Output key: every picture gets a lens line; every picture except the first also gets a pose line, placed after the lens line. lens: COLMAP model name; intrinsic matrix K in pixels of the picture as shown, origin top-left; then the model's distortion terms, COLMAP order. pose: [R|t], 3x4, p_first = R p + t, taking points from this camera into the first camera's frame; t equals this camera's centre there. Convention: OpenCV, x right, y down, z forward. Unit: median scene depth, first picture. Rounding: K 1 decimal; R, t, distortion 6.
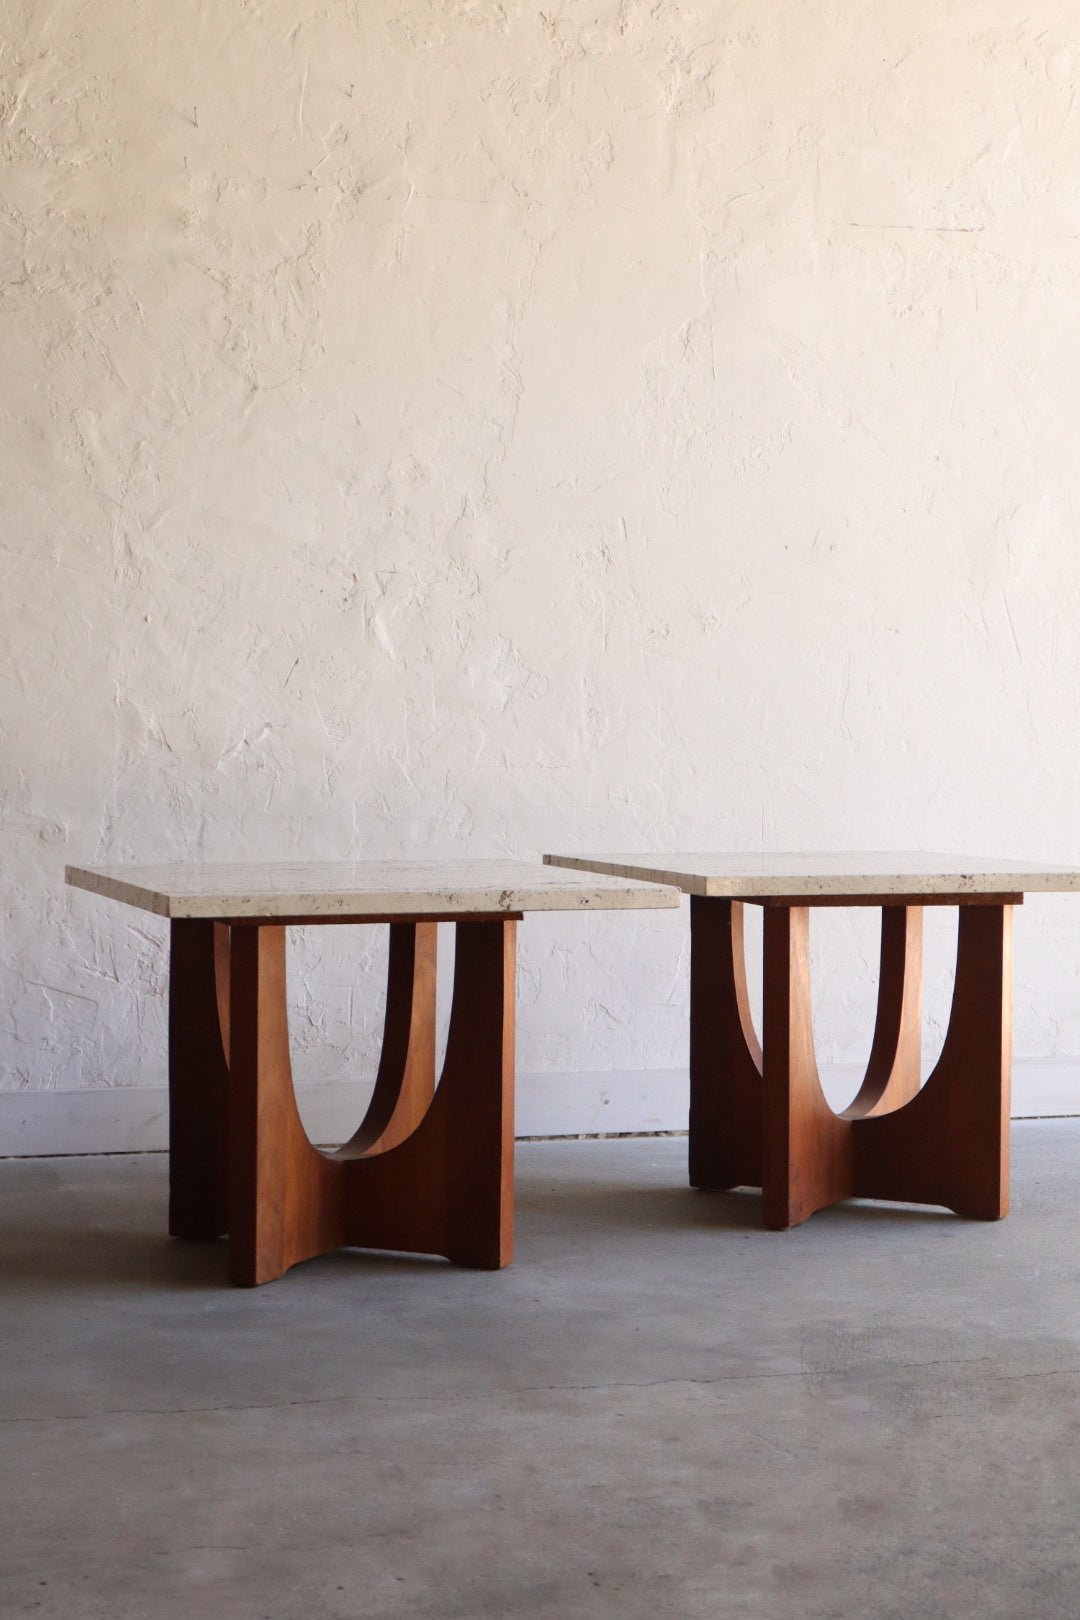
lens RADIAL K [[2753.0, 0, 544.4], [0, 2753.0, 798.2], [0, 0, 1]] dist [0.062570, 0.000000]
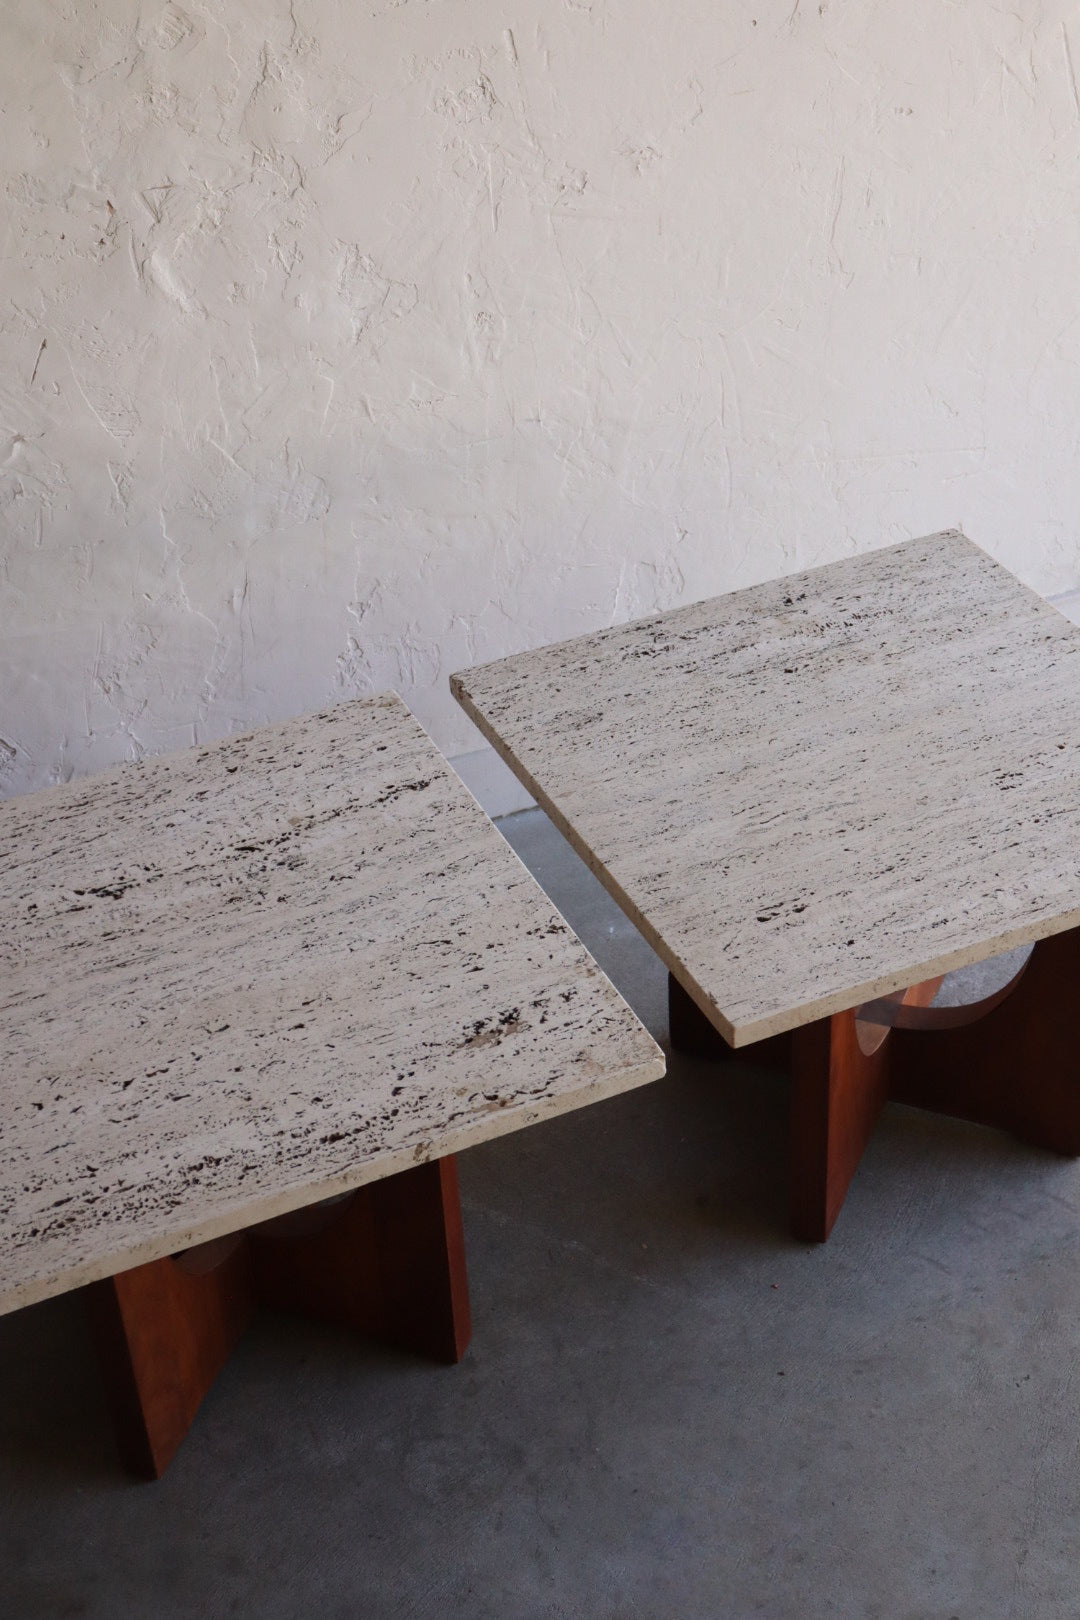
lens RADIAL K [[2387.7, 0, 547.2], [0, 2387.7, 822.4], [0, 0, 1]] dist [0.025457, 0.000000]
pose [[0.994045, -0.098242, 0.047153, -0.007671], [0.052579, 0.811405, 0.582115, -0.287484], [-0.095448, -0.576169, 0.811738, 0.455242]]
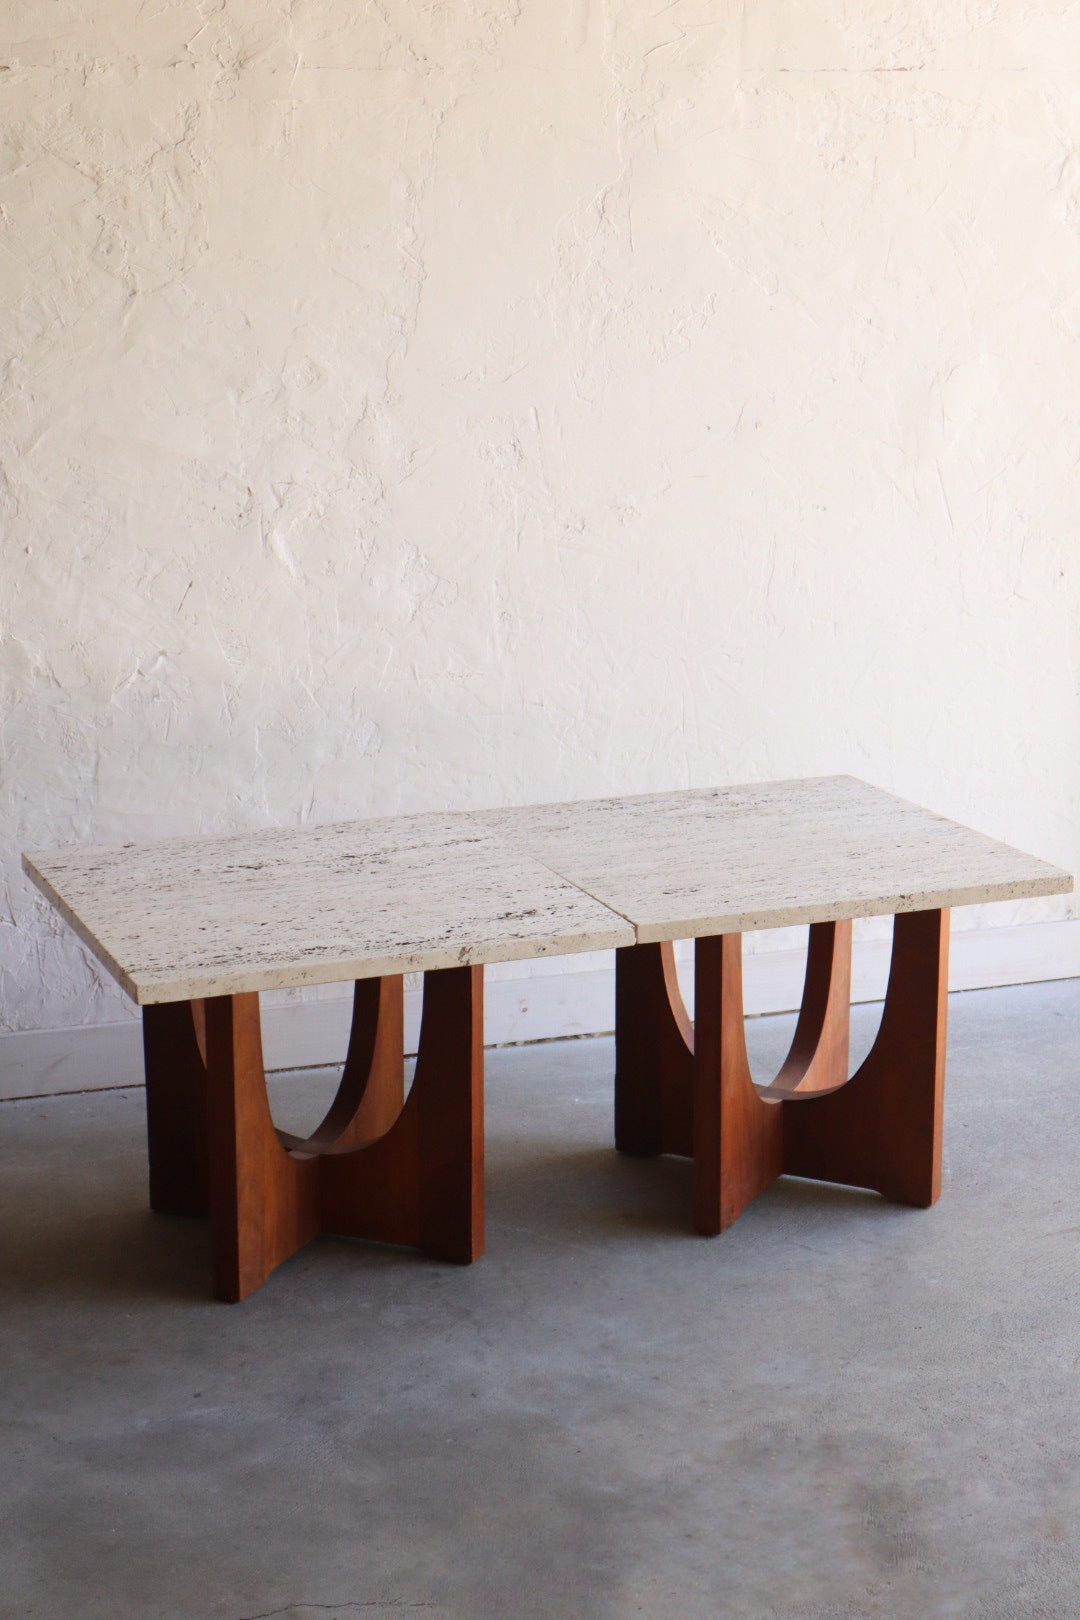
lens RADIAL K [[2840.5, 0, 550.8], [0, 2840.5, 788.5], [0, 0, 1]] dist [0.089968, 0.000000]
pose [[0.998729, -0.019678, 0.046394, -0.013881], [0.009661, 0.978300, 0.206967, -0.181779], [-0.049460, -0.206256, 0.977247, 0.034169]]
